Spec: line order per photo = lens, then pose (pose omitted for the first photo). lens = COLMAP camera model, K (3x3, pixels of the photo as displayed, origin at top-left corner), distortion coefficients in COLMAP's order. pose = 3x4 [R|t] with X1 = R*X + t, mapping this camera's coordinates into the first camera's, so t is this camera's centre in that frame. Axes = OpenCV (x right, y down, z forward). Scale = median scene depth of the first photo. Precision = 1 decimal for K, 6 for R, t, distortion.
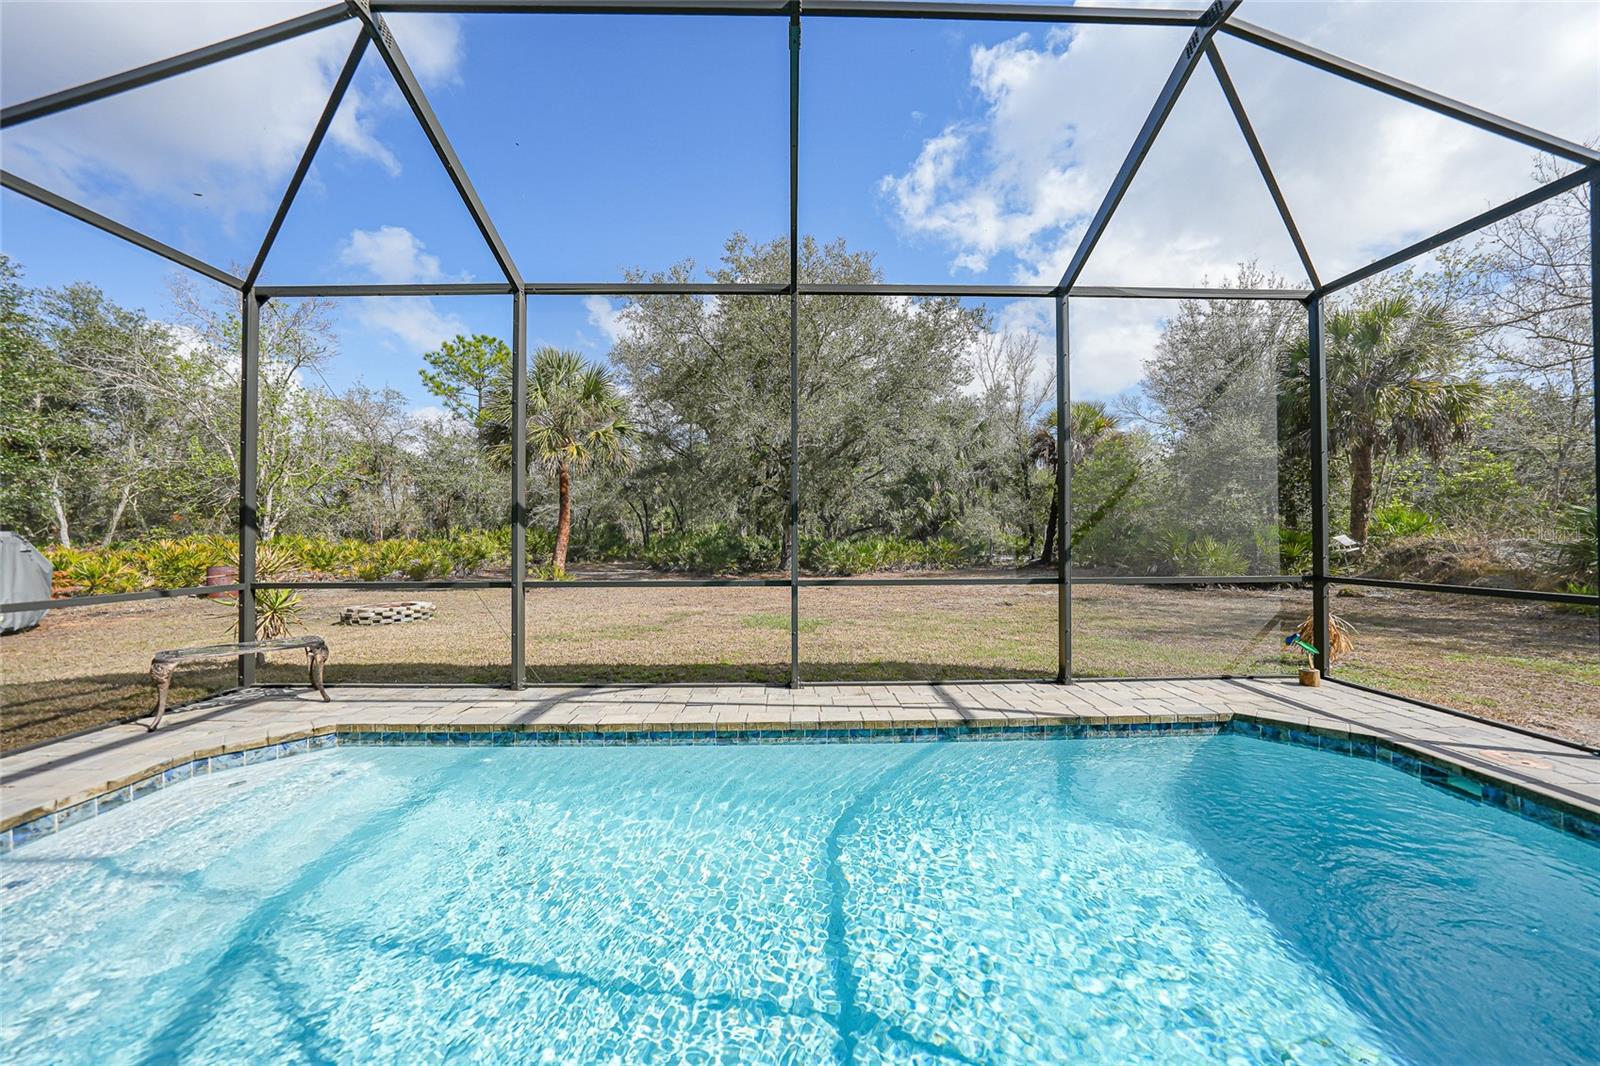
lens RADIAL K [[559.3, 0, 801.8], [0, 559.3, 530.2], [0, 0, 1]] dist [-0.026687, 0.006299]
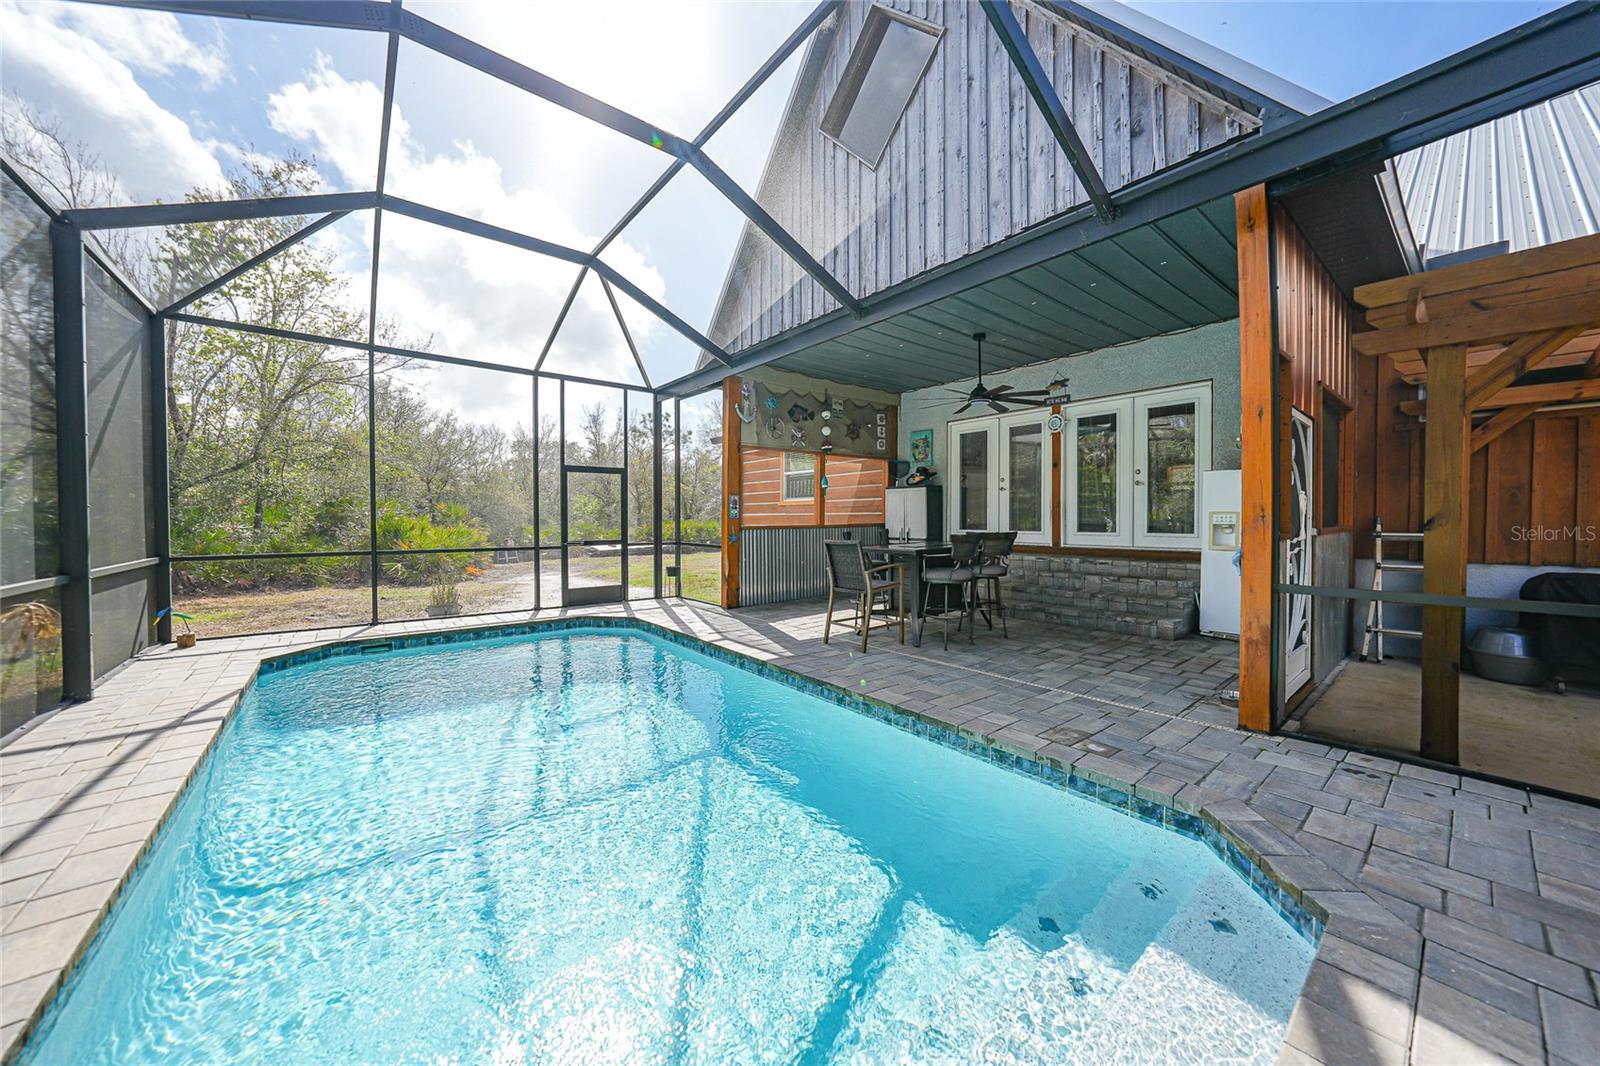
lens RADIAL K [[564.2, 0, 800.1], [0, 564.2, 525.1], [0, 0, 1]] dist [-0.026003, 0.006301]
pose [[-0.611819, -0.004312, 0.790986, -0.383254], [-0.002838, 0.999991, 0.003256, 0.003880], [-0.790992, -0.000252, -0.611826, 0.301800]]
